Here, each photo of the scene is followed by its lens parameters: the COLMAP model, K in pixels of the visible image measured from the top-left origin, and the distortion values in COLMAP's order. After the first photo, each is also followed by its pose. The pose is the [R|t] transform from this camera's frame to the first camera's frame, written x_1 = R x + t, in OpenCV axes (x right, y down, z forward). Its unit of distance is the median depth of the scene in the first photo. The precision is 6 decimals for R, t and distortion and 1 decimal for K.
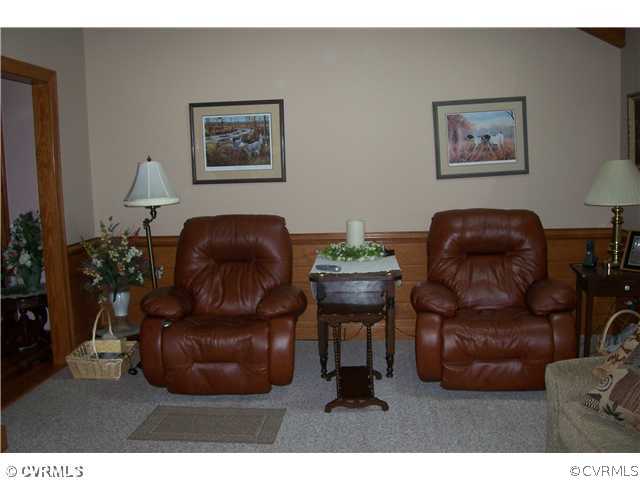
lens RADIAL K [[652.0, 0, 320.0], [0, 652.0, 240.0], [0, 0, 1]] dist [-0.206486, 0.253324]
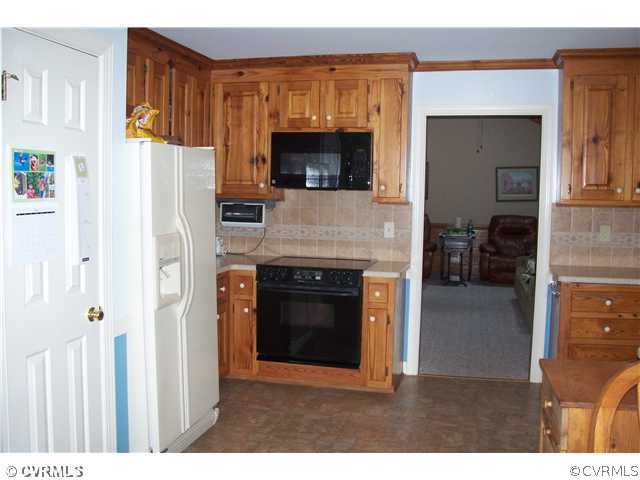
lens RADIAL K [[652.0, 0, 320.0], [0, 652.0, 240.0], [0, 0, 1]] dist [-0.206486, 0.253324]
pose [[0.987902, 0.057673, -0.143959, -0.101374], [-0.061746, 0.997804, -0.023985, 0.142057], [0.142260, 0.032583, 0.989293, -1.409161]]
